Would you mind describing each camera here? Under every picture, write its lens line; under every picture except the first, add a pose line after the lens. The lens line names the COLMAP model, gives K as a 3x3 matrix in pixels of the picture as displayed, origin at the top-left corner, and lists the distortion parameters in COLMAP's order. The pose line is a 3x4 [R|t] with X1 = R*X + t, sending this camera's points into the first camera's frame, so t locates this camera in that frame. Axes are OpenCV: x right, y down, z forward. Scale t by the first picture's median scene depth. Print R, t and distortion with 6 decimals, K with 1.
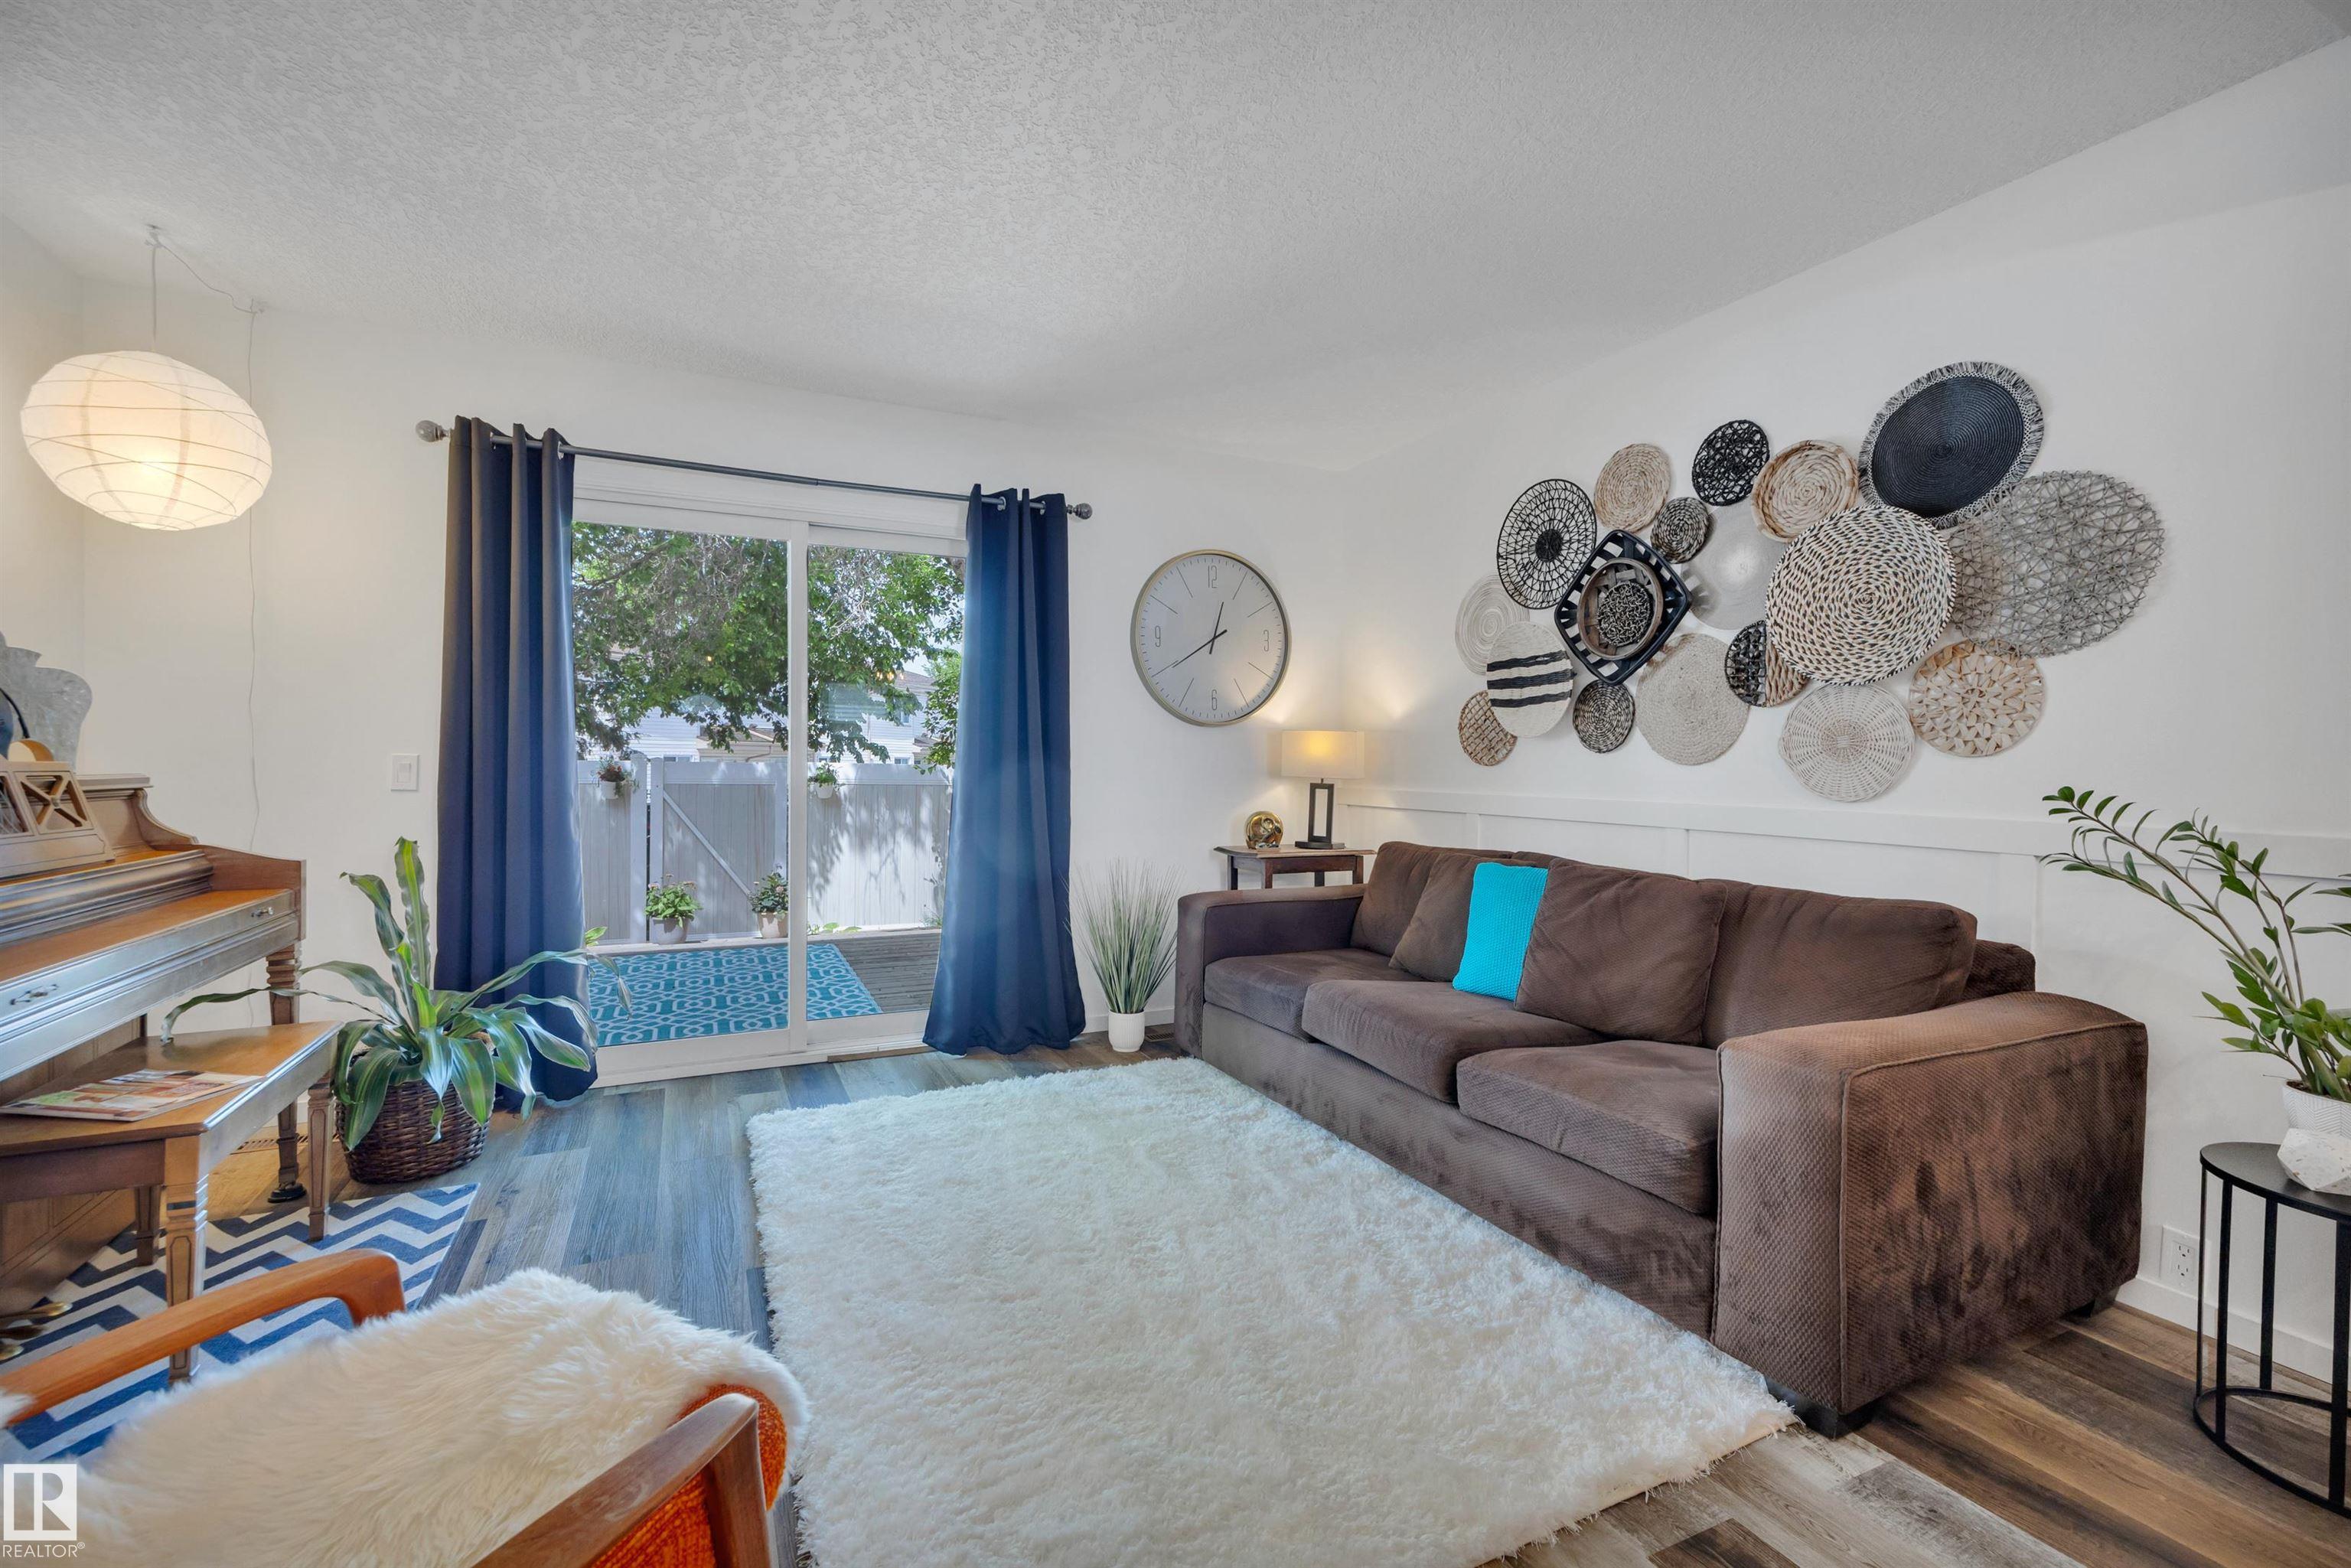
lens RADIAL K [[991.3, 0, 1175.5], [0, 991.3, 784.0], [0, 0, 1]] dist [-0.000882, -0.000179]
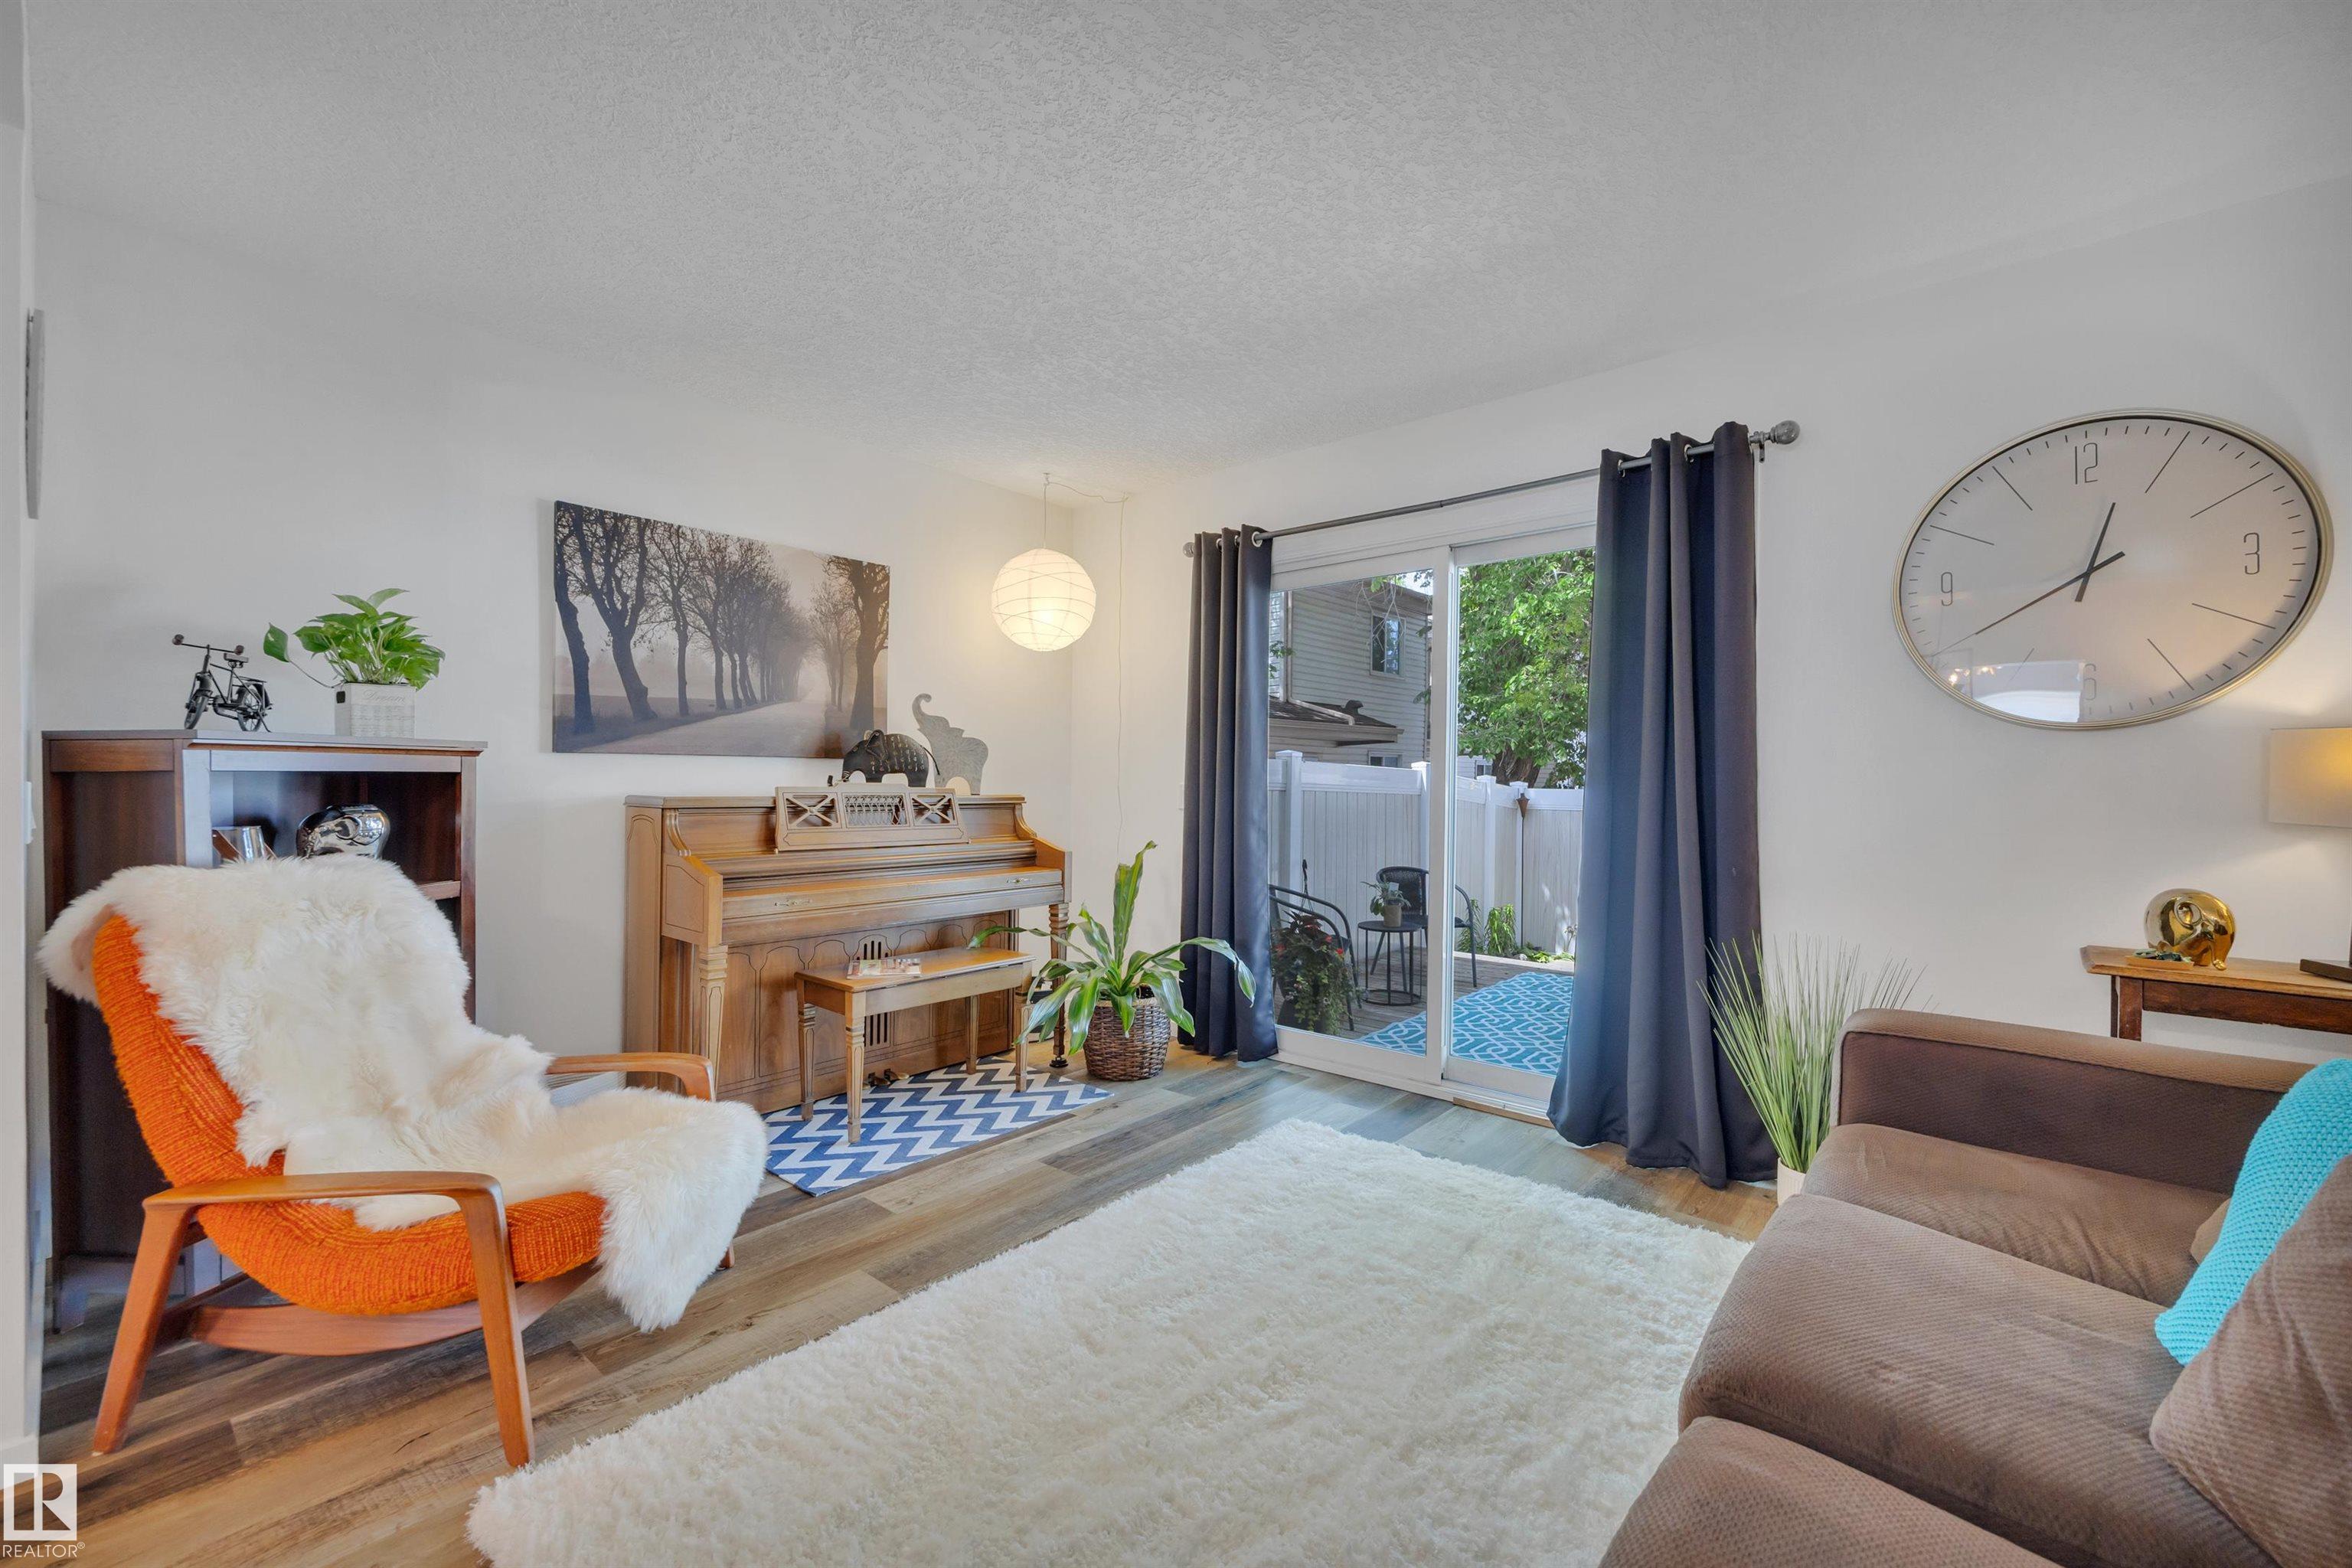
lens RADIAL K [[970.8, 0, 1176.0], [0, 970.8, 784.0], [0, 0, 1]] dist [0.000085, -0.000011]
pose [[0.403149, -0.000013, -0.915134, 0.445638], [-0.024351, 0.999646, -0.010742, -0.011778], [0.914810, 0.026615, 0.403006, 0.412141]]
